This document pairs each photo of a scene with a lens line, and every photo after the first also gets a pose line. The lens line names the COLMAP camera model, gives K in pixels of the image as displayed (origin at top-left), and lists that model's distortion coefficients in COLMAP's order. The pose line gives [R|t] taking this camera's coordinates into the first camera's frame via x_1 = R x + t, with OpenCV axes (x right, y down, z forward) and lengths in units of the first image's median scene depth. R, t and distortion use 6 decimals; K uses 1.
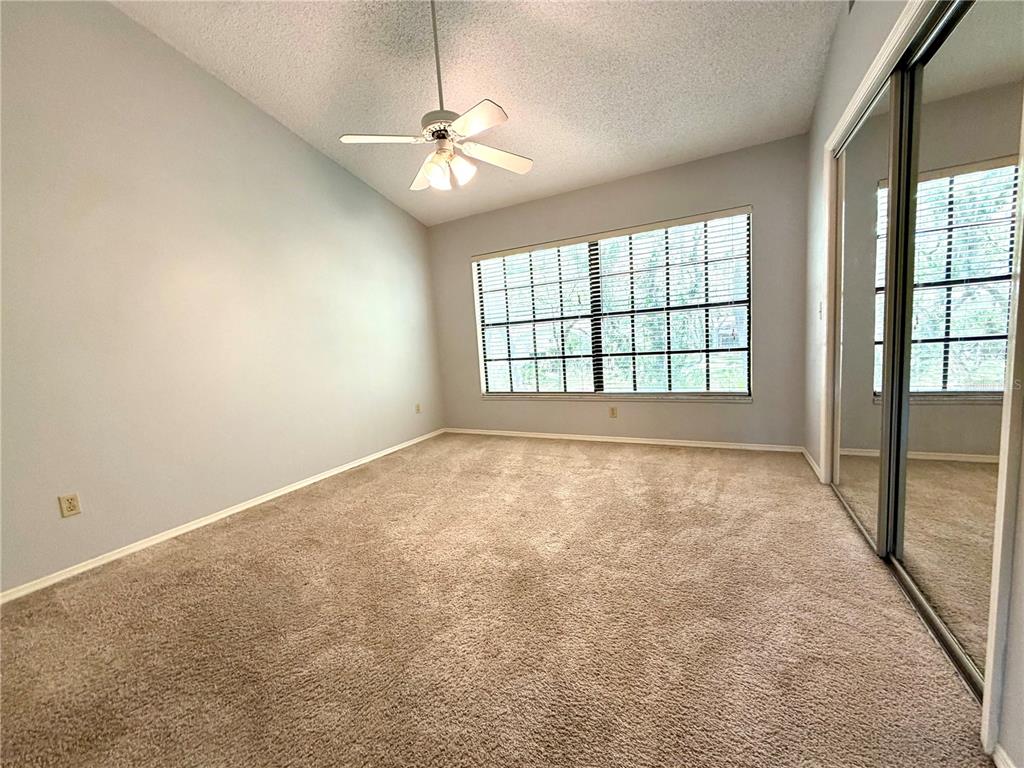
lens RADIAL K [[402.3, 0, 512.0], [0, 402.3, 384.0], [0, 0, 1]] dist [0.002543, 0.000093]
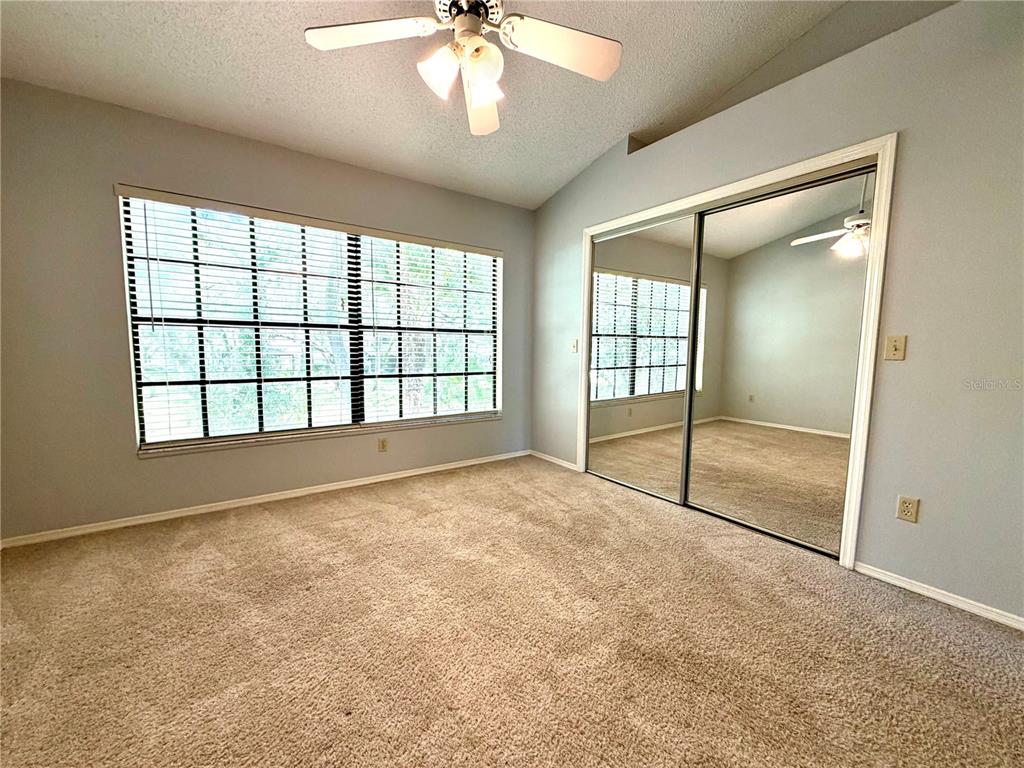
lens RADIAL K [[402.3, 0, 512.0], [0, 402.3, 384.0], [0, 0, 1]] dist [0.002543, 0.000093]
pose [[0.471277, -0.005911, 0.881965, -0.362049], [0.056520, 0.998125, -0.023511, -0.022165], [-0.880172, 0.060929, 0.470727, 0.369600]]
